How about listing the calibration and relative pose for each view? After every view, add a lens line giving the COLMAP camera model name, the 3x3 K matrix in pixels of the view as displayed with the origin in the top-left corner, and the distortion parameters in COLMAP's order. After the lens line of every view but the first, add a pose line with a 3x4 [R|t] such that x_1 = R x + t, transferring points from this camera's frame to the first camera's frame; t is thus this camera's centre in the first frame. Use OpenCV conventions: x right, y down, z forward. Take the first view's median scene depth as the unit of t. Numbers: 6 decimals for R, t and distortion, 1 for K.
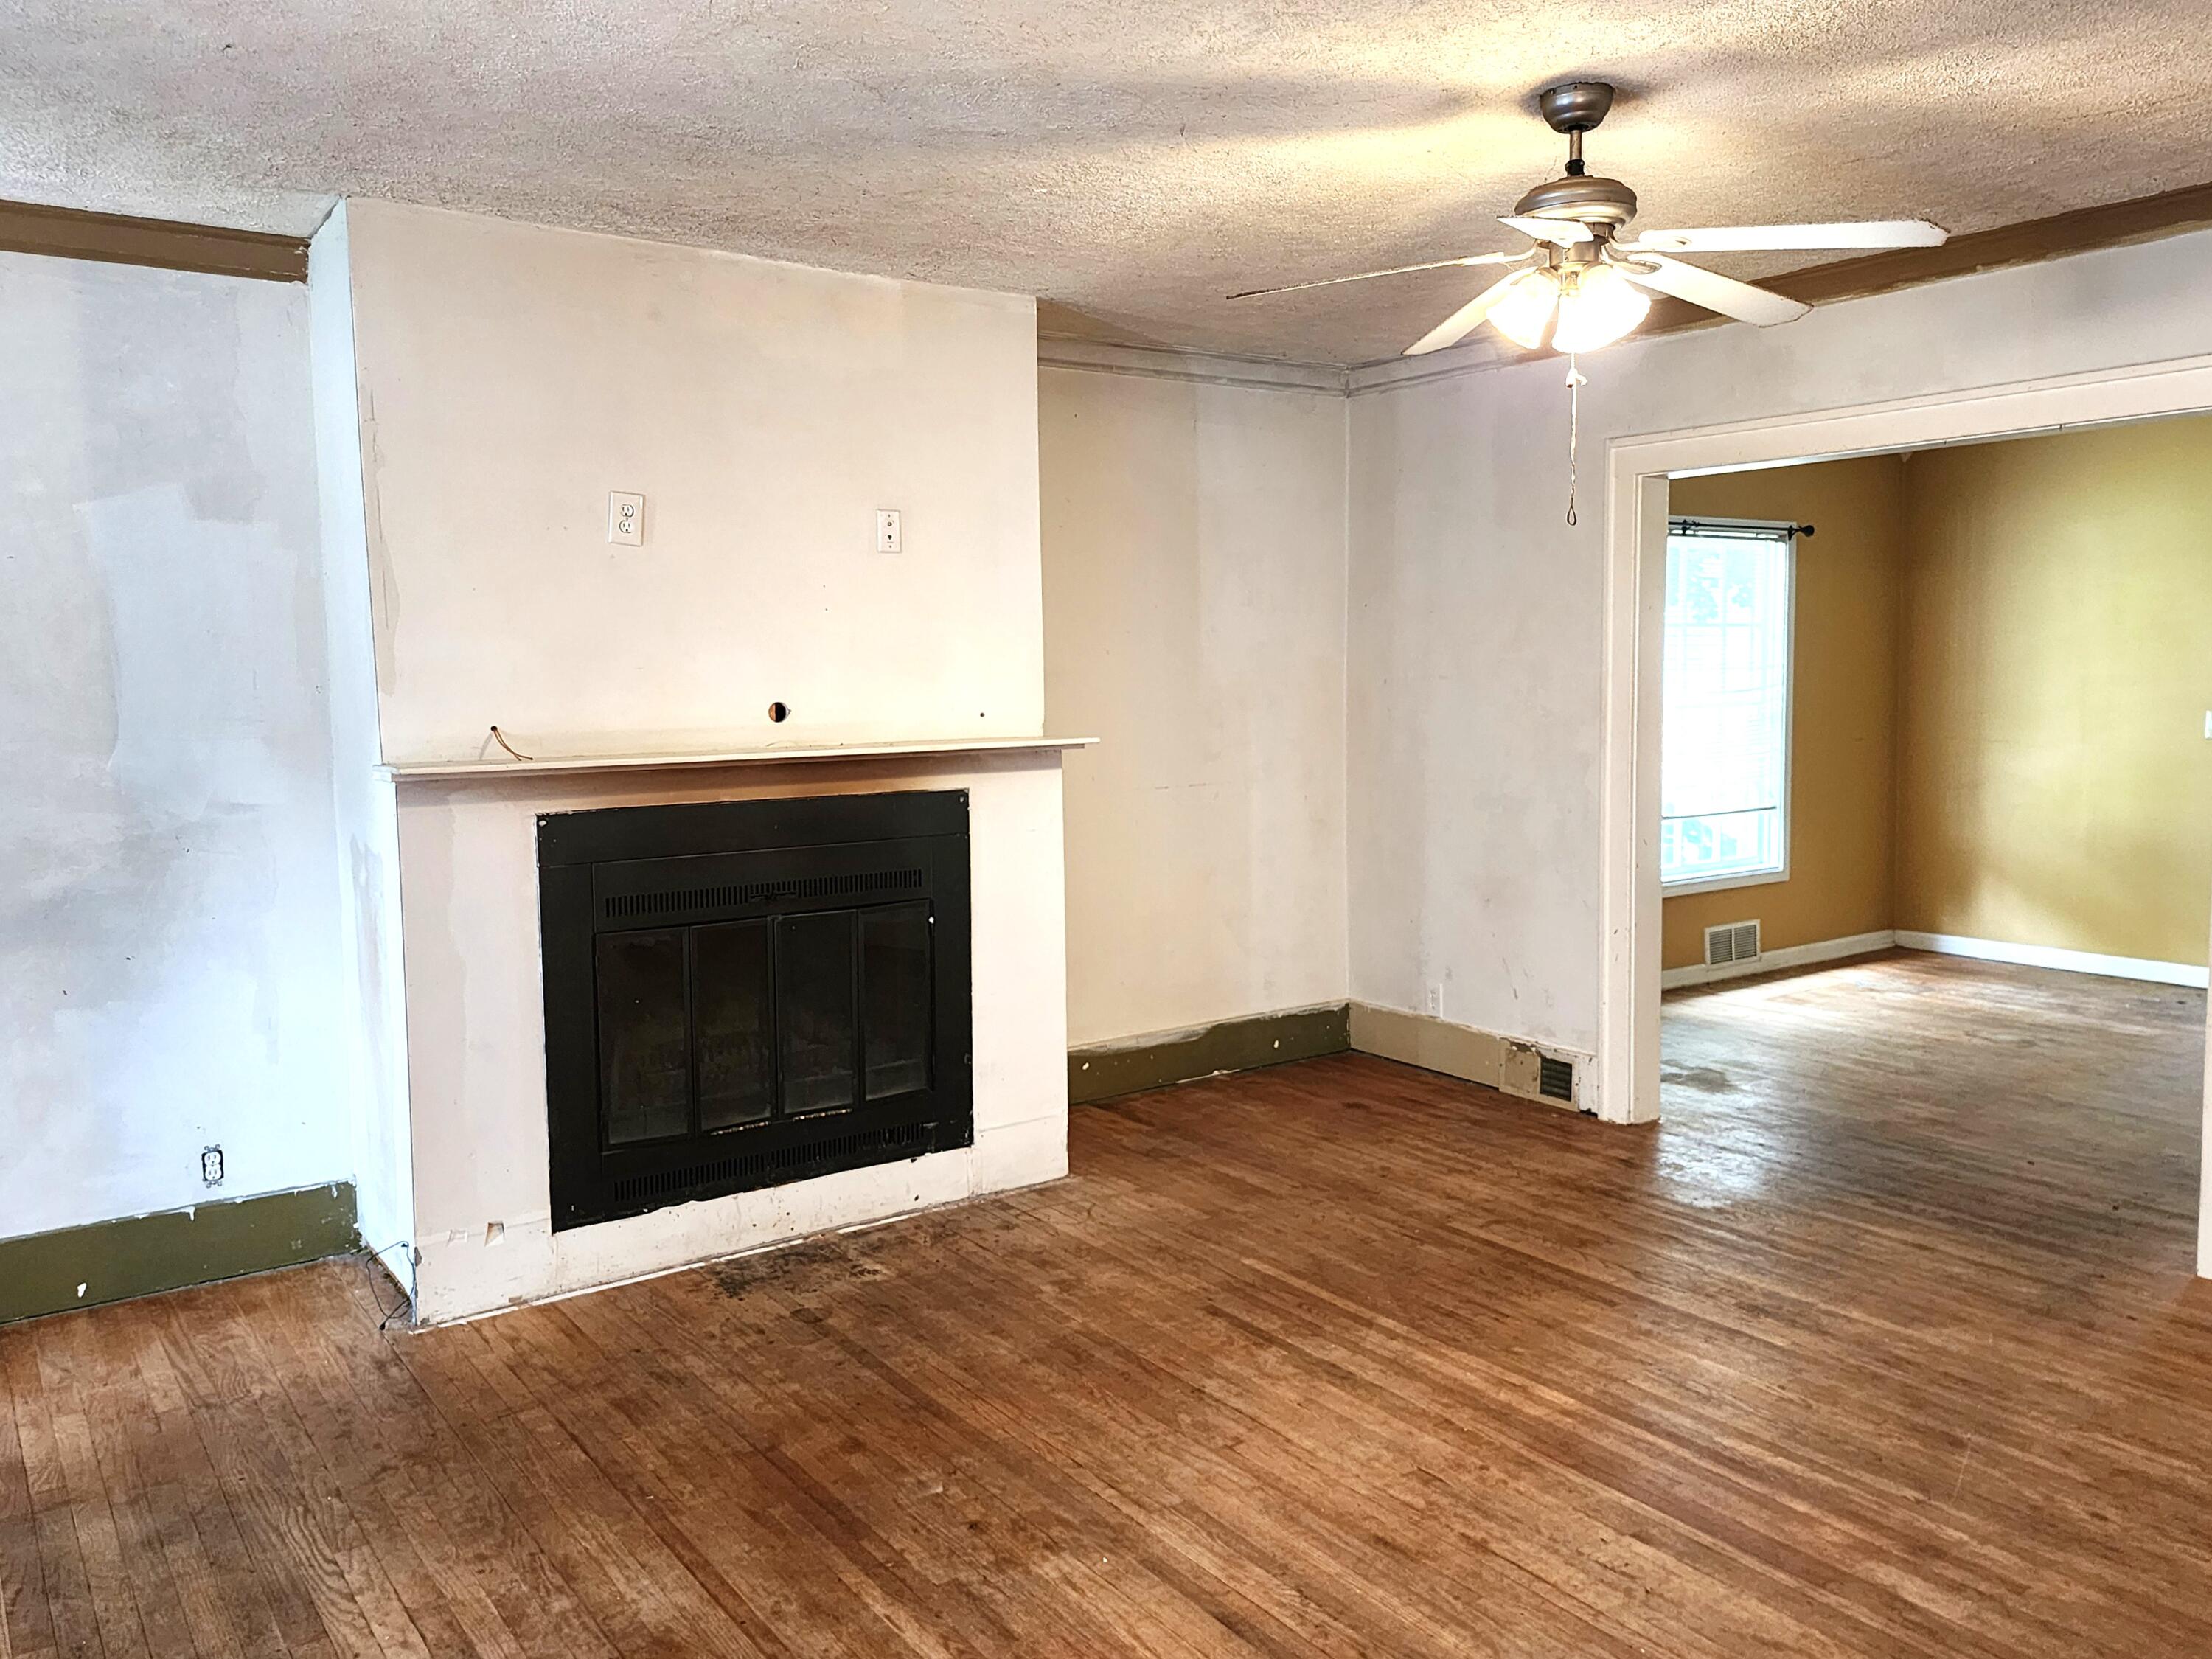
lens RADIAL K [[1692.3, 0, 1108.1], [0, 1692.3, 831.9], [0, 0, 1]] dist [0.010974, 0.000283]
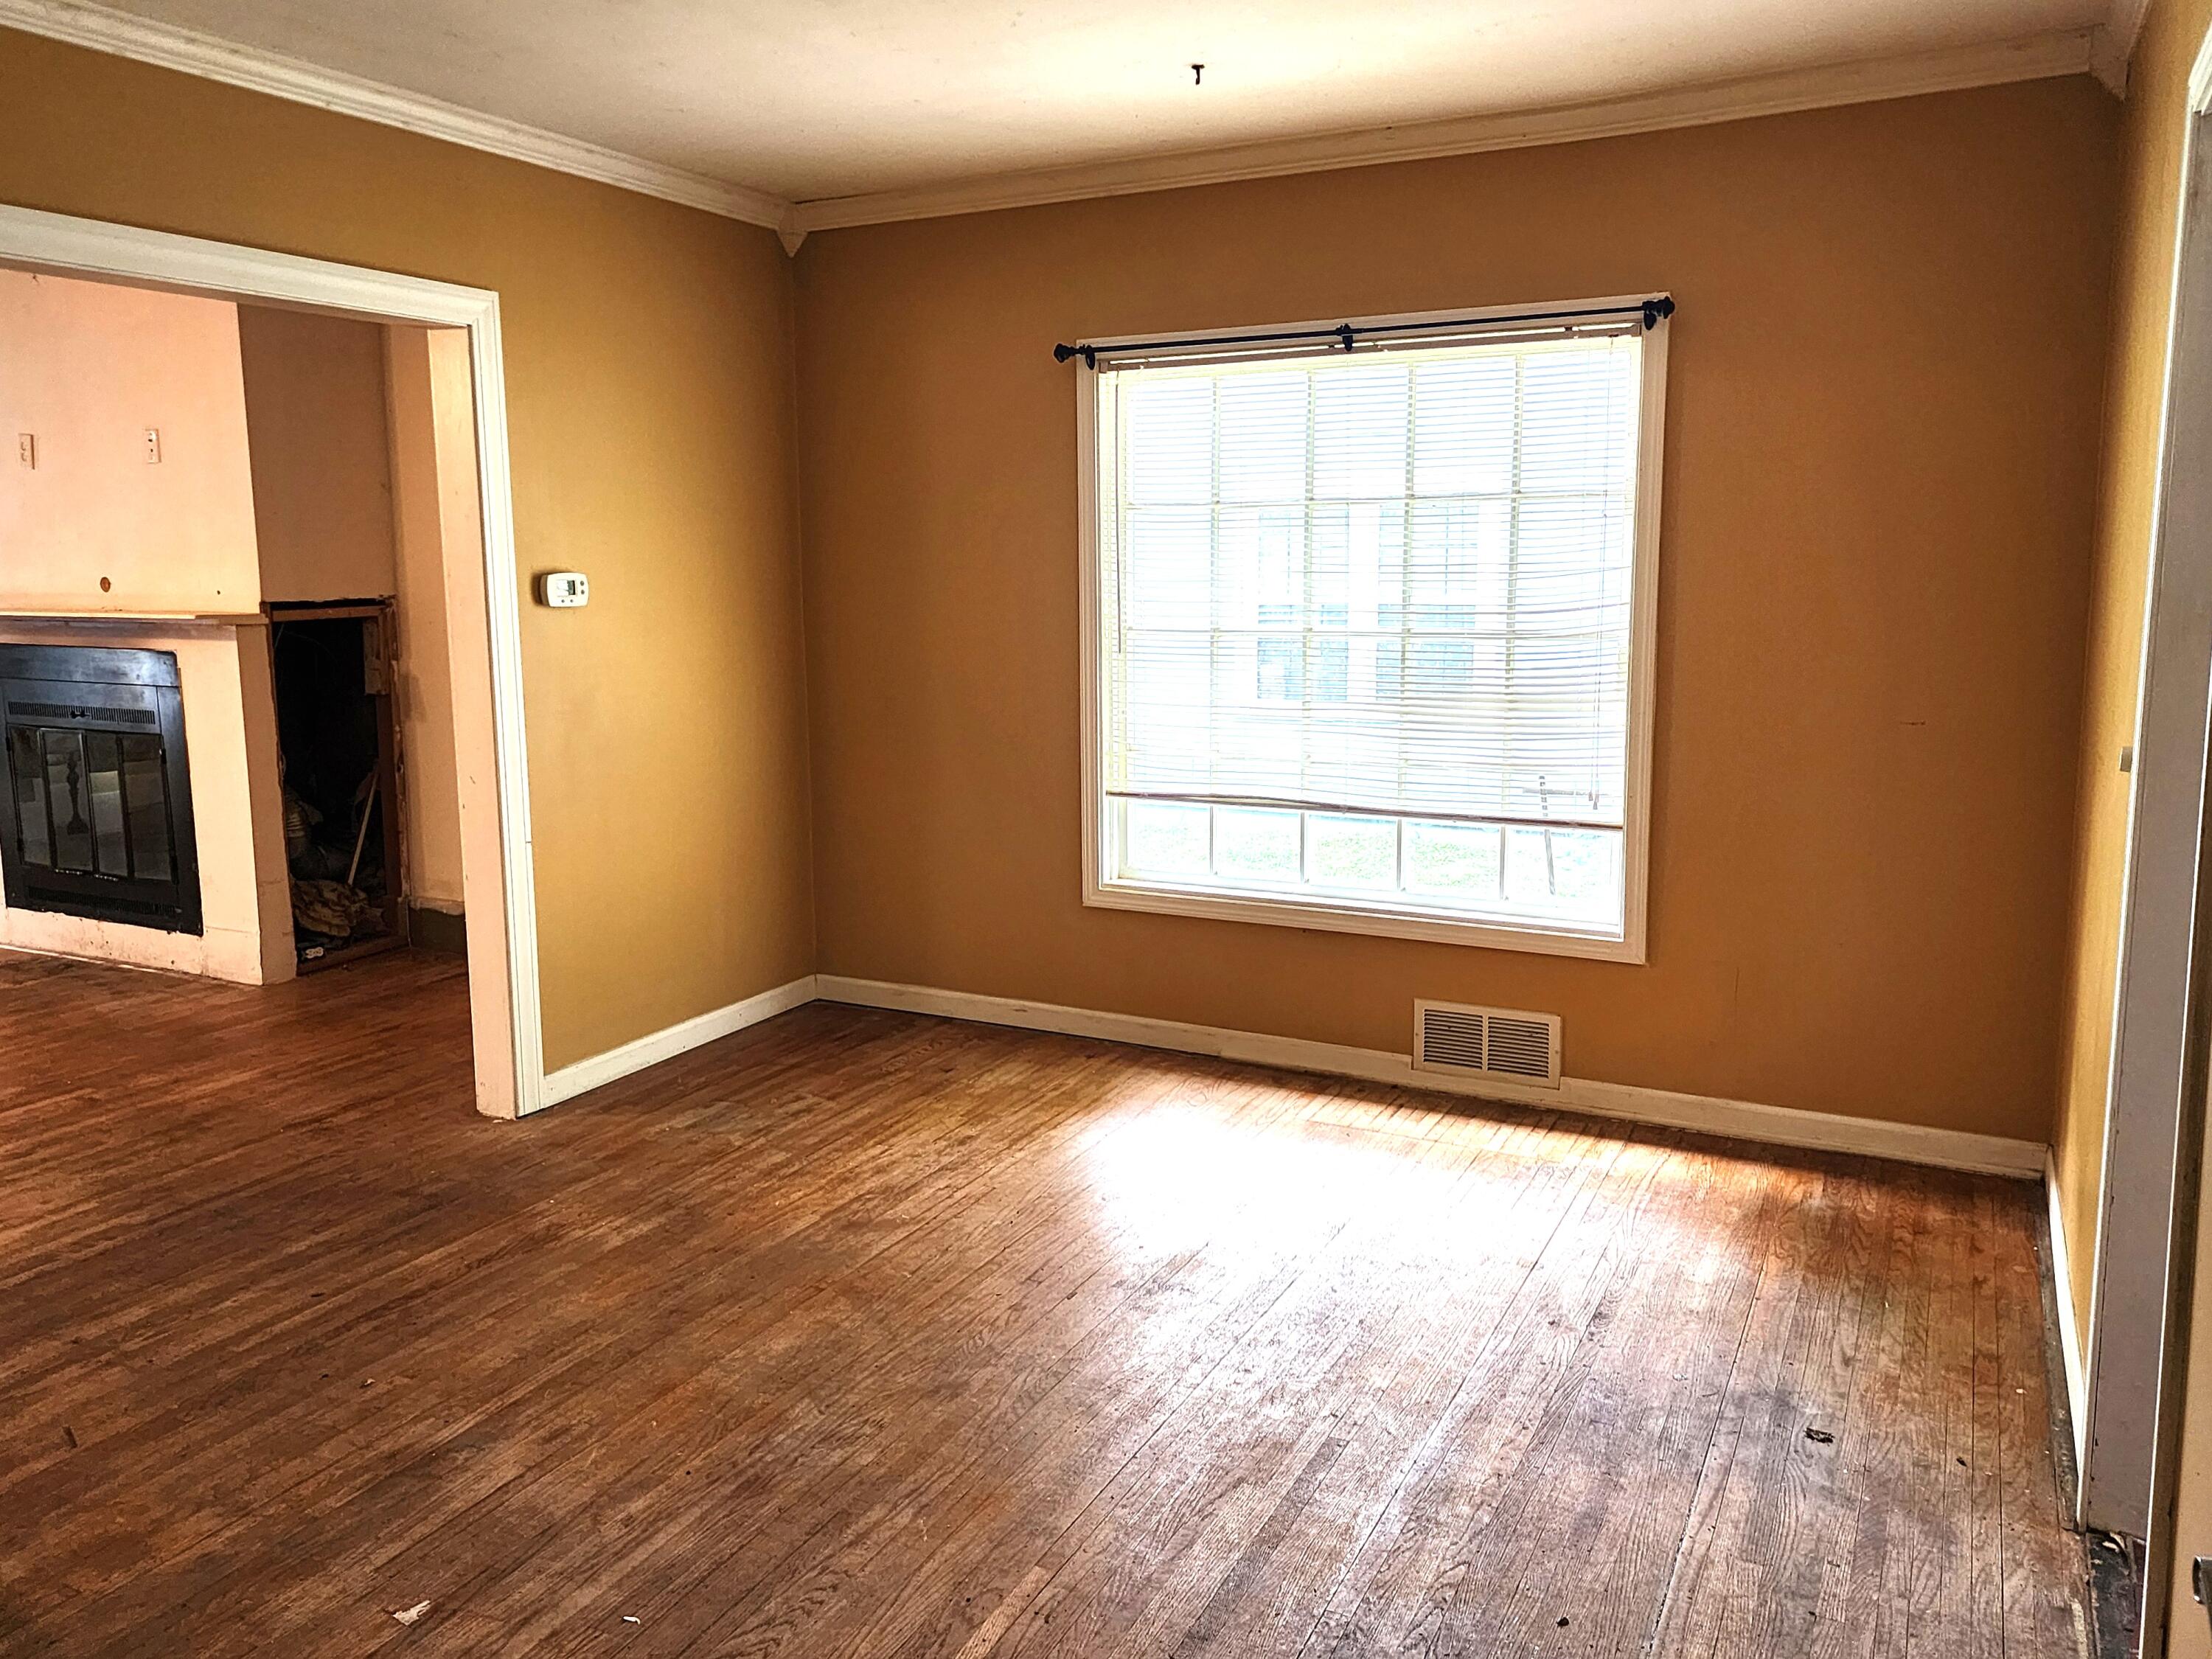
lens RADIAL K [[1692.3, 0, 1108.4], [0, 1692.3, 818.7], [0, 0, 1]] dist [0.010974, 0.000283]
pose [[0.471822, 0.153559, -0.868219, 1.379076], [-0.088498, 0.987992, 0.126650, -0.125944], [0.877241, 0.017079, 0.479746, 1.026822]]
